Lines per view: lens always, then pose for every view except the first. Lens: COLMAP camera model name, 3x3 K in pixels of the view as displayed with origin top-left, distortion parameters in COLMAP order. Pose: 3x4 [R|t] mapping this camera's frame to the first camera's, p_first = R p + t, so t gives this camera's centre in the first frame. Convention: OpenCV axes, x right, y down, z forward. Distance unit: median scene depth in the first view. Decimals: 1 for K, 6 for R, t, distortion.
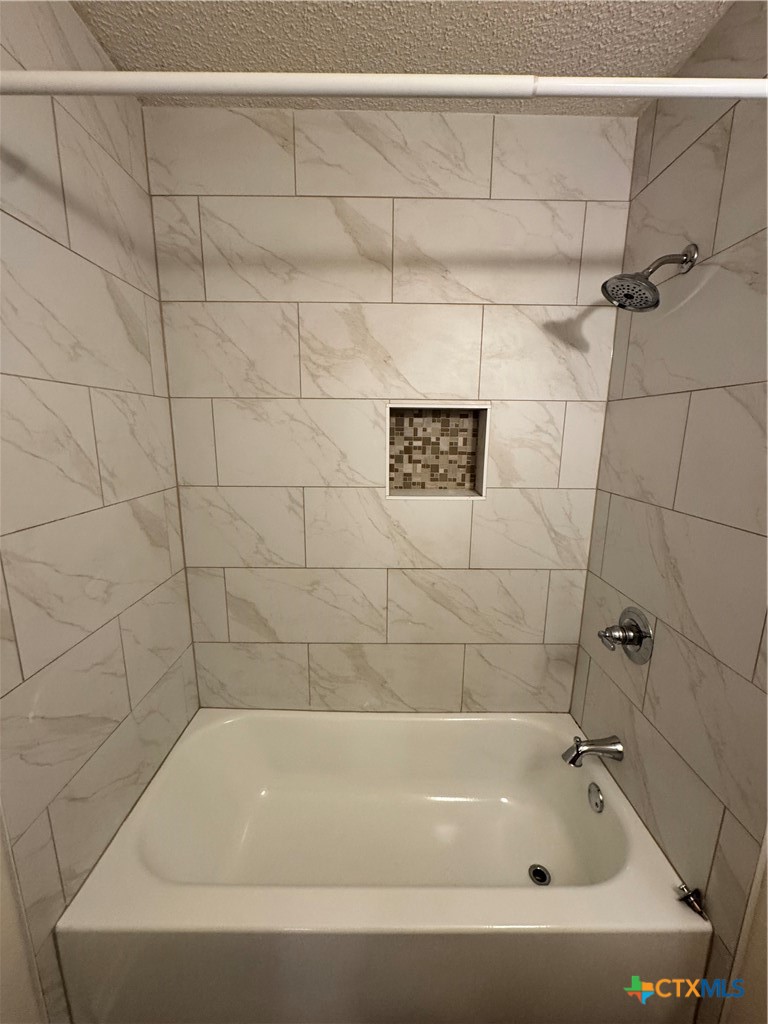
lens RADIAL K [[411.5, 0, 384.1], [0, 411.5, 515.0], [0, 0, 1]] dist [-0.005031, 0.000256]
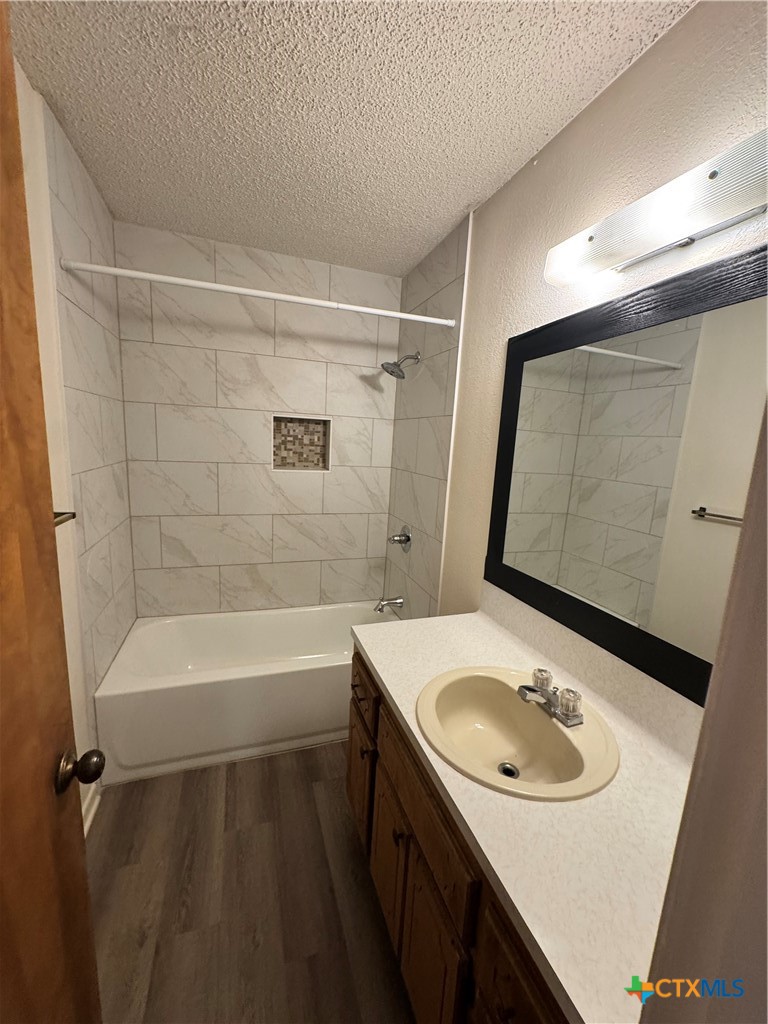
lens RADIAL K [[411.5, 0, 383.4], [0, 411.5, 511.8], [0, 0, 1]] dist [-0.005031, 0.000256]
pose [[0.946504, -0.015505, 0.322320, -0.105376], [0.021252, 0.999672, -0.014317, 0.158050], [-0.321992, 0.020401, 0.946522, -0.707823]]
